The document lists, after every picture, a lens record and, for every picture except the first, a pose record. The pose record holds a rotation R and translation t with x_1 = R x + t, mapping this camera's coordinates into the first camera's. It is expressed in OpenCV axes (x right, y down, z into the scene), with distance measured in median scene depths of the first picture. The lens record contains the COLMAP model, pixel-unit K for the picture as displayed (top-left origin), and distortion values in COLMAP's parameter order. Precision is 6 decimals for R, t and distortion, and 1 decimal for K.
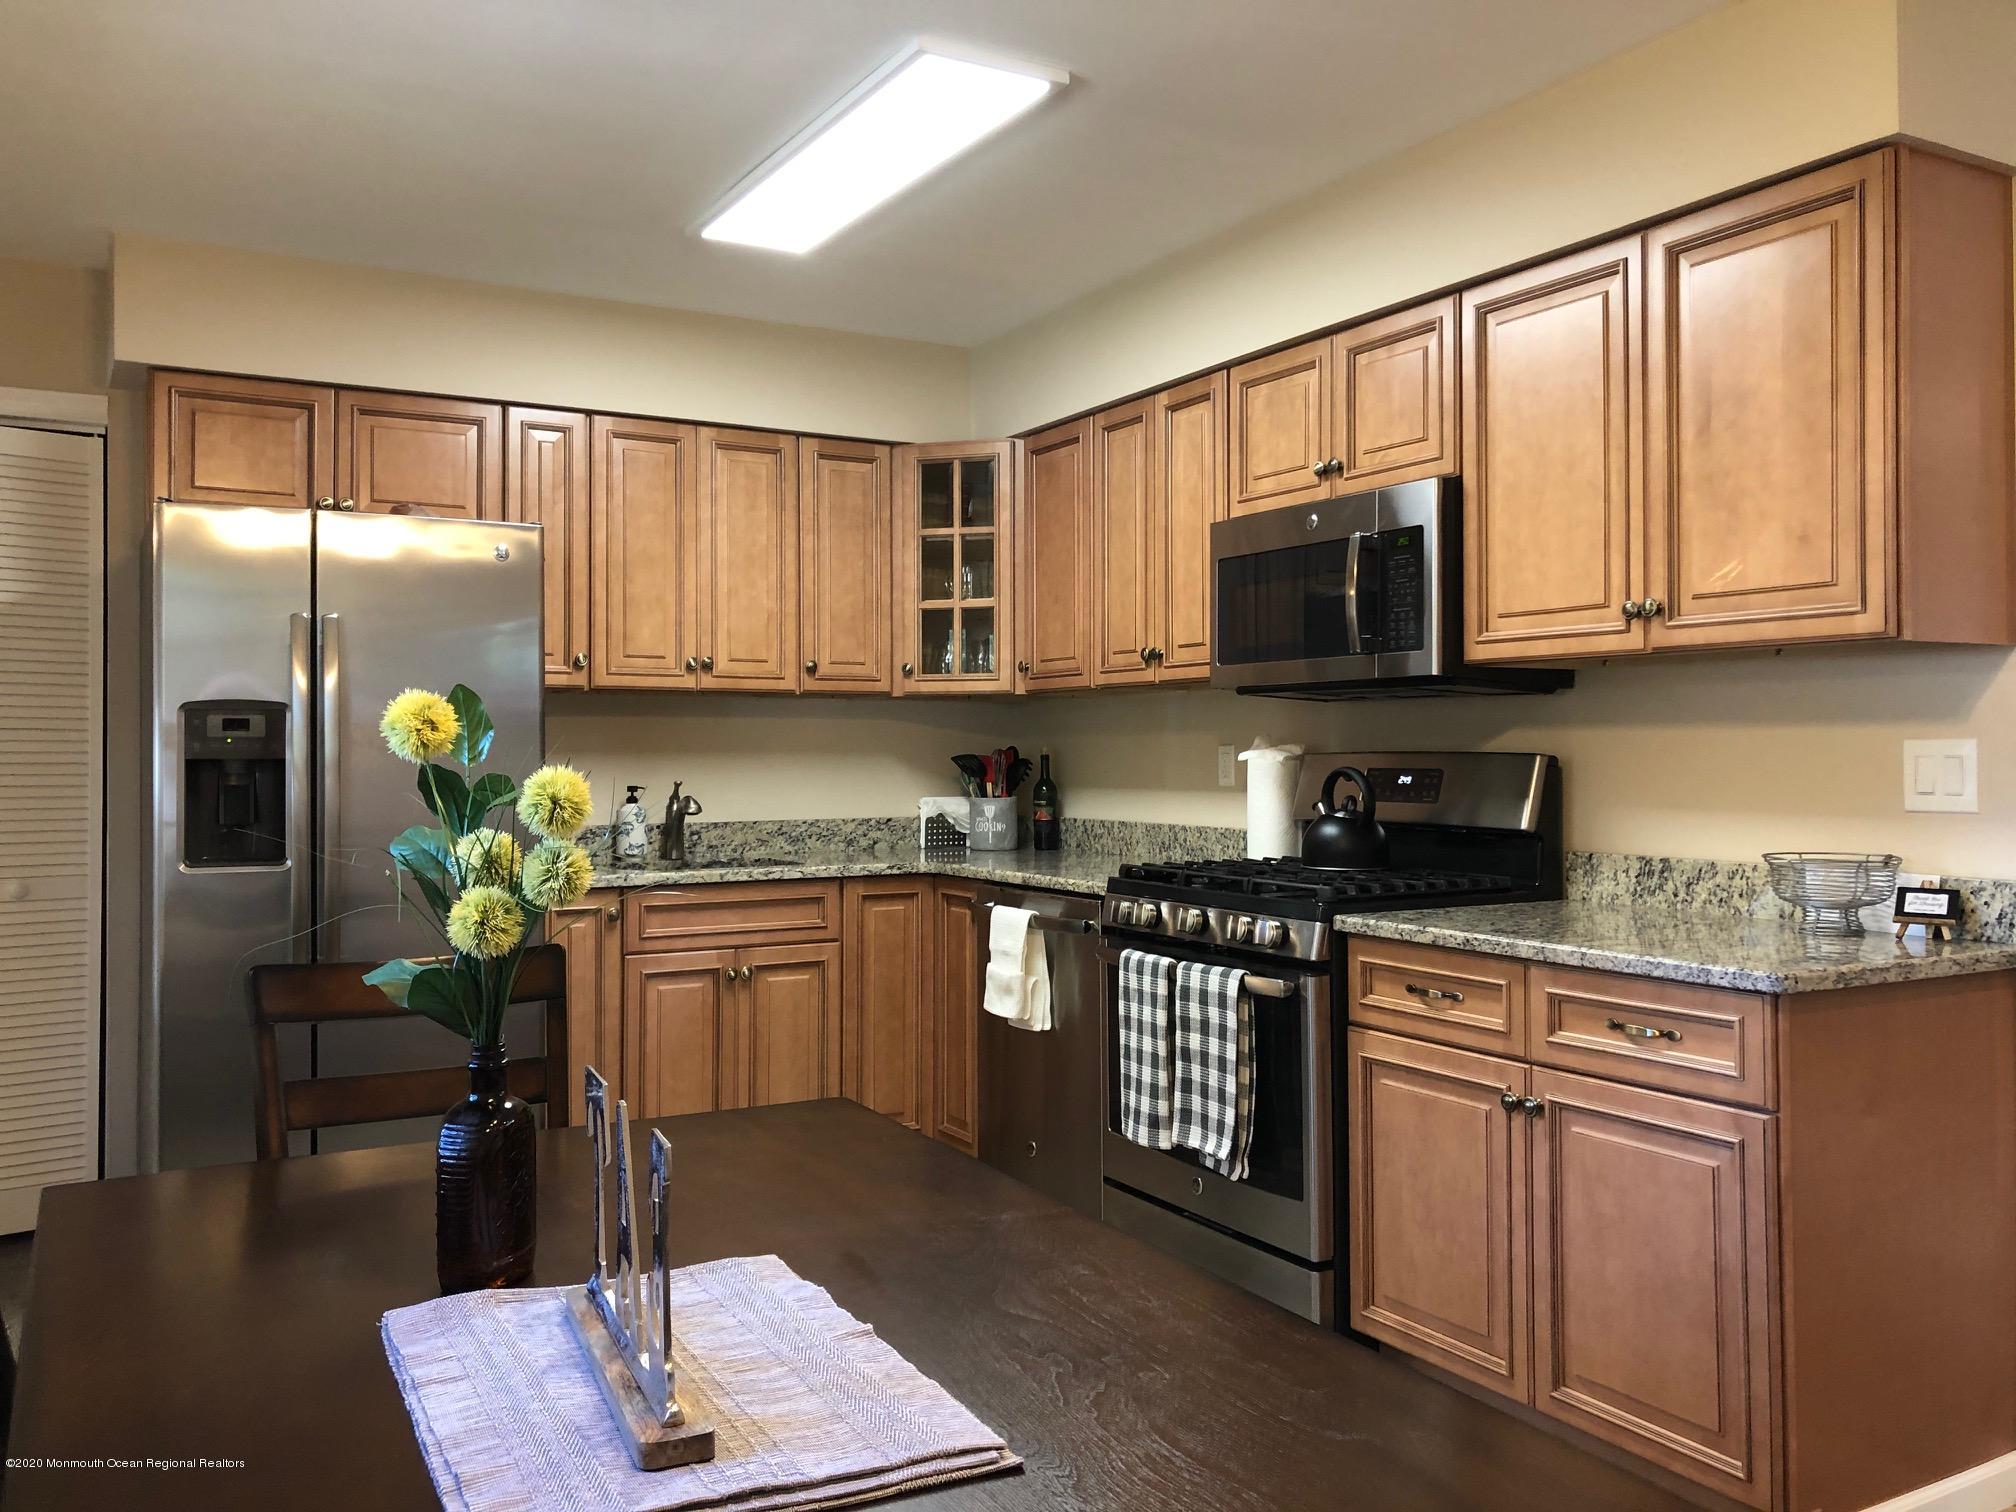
lens RADIAL K [[1638.9, 0, 1006.3], [0, 1638.9, 726.0], [0, 0, 1]] dist [0.083026, -0.092869]
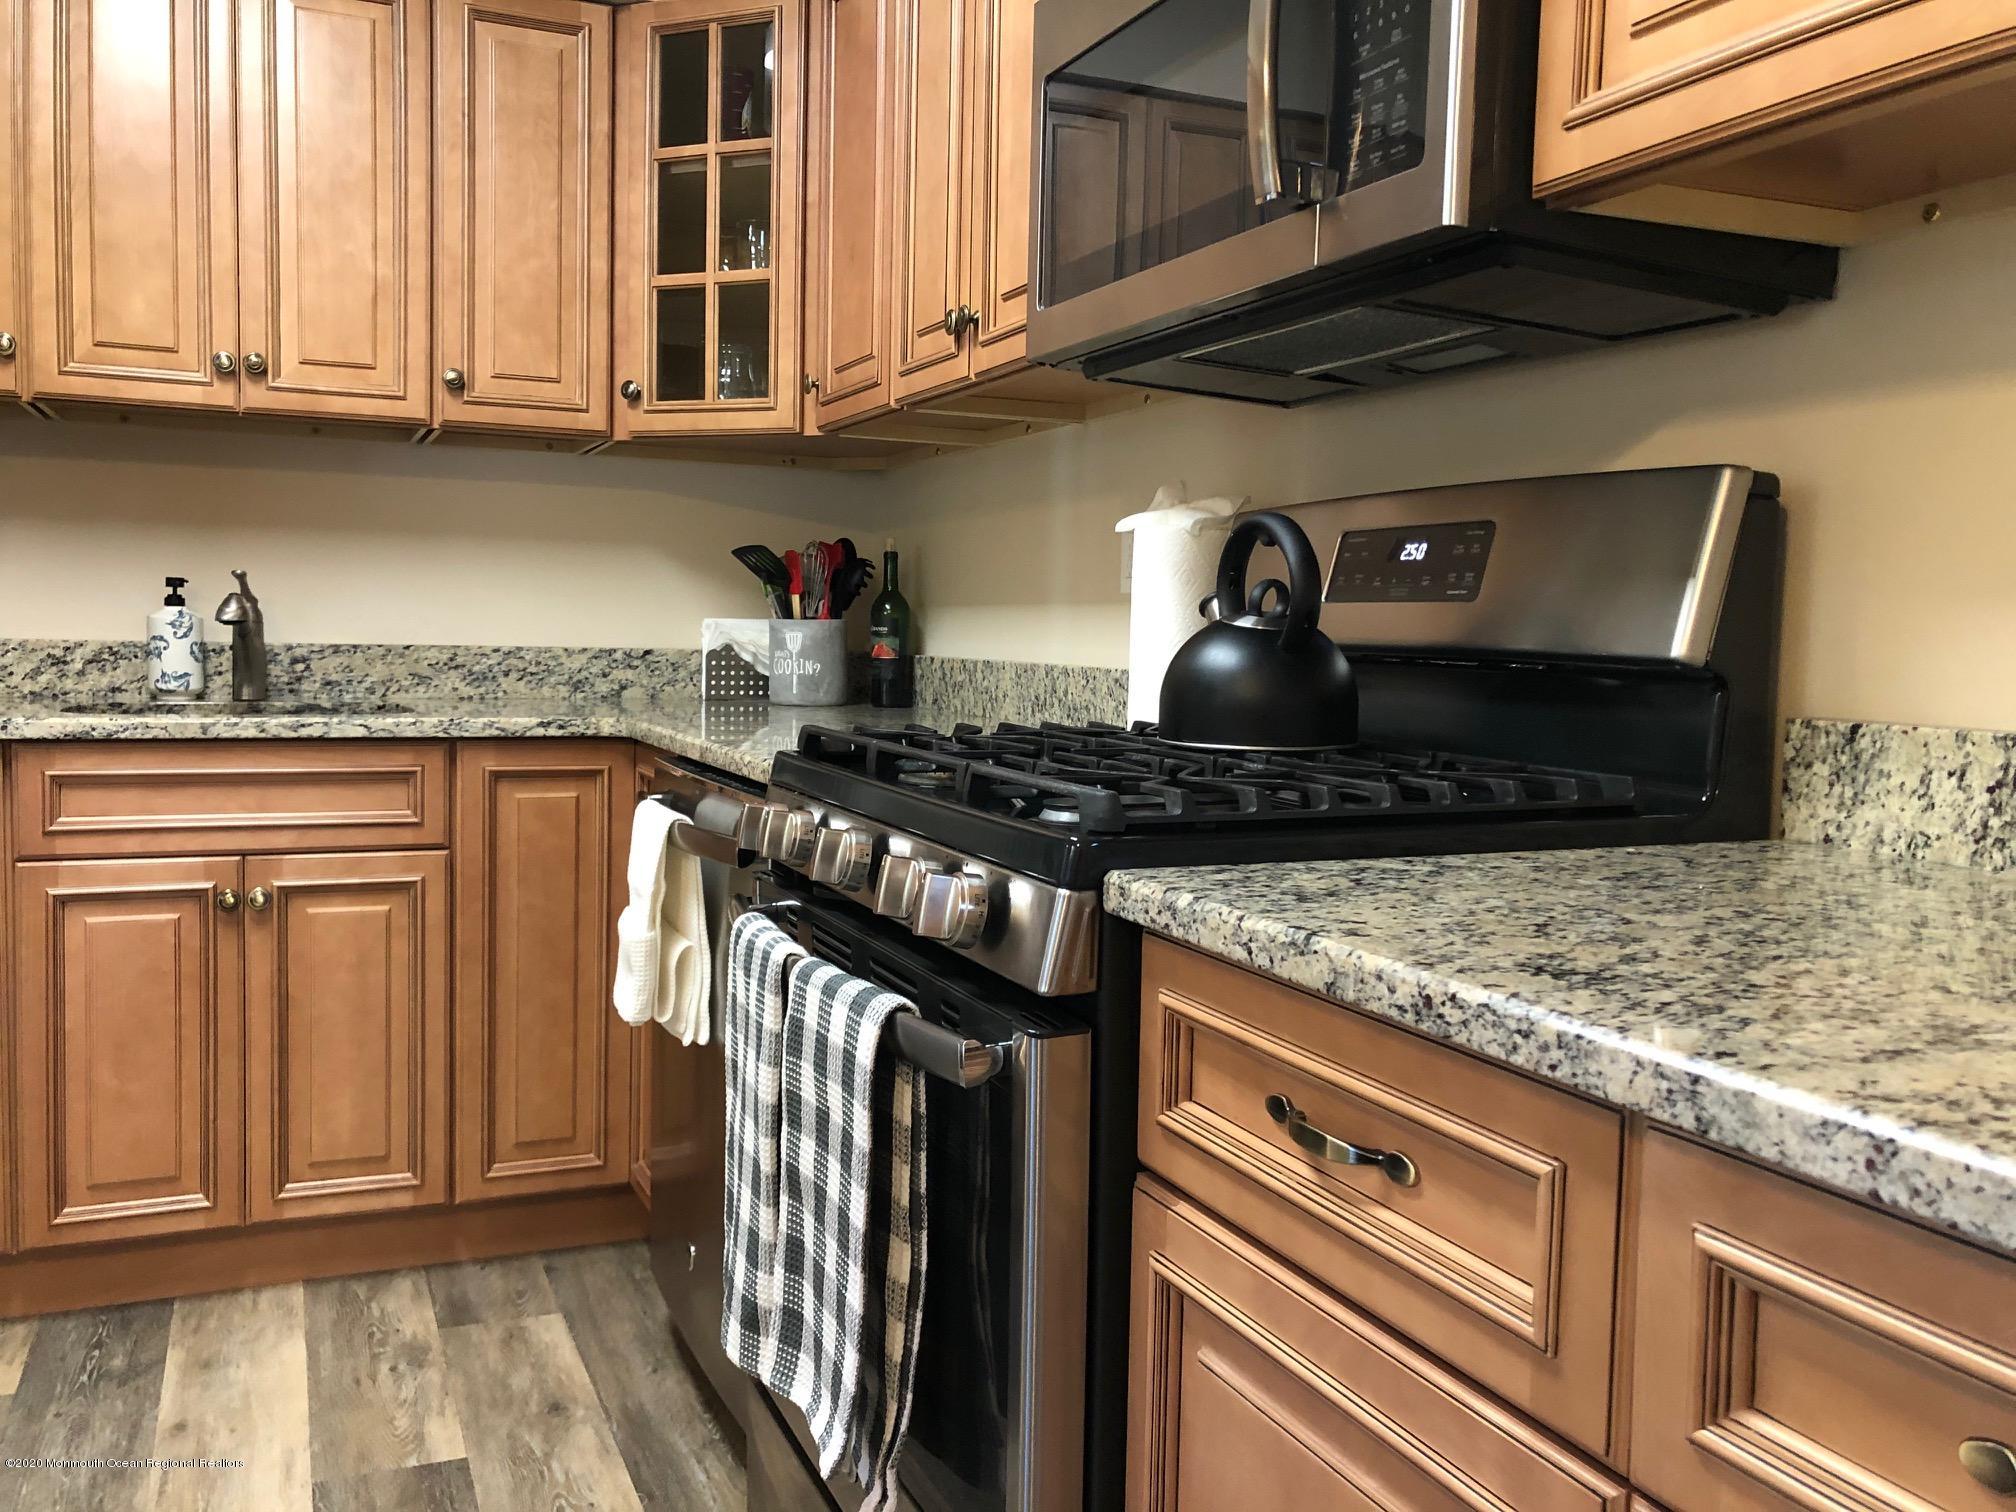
lens RADIAL K [[1640.5, 0, 1002.4], [0, 1640.5, 730.6], [0, 0, 1]] dist [0.006235, -0.000684]
pose [[0.994206, 0.031726, -0.102702, 0.153367], [-0.023718, 0.996649, 0.078279, 0.041725], [0.104841, -0.075390, 0.991627, 0.469176]]
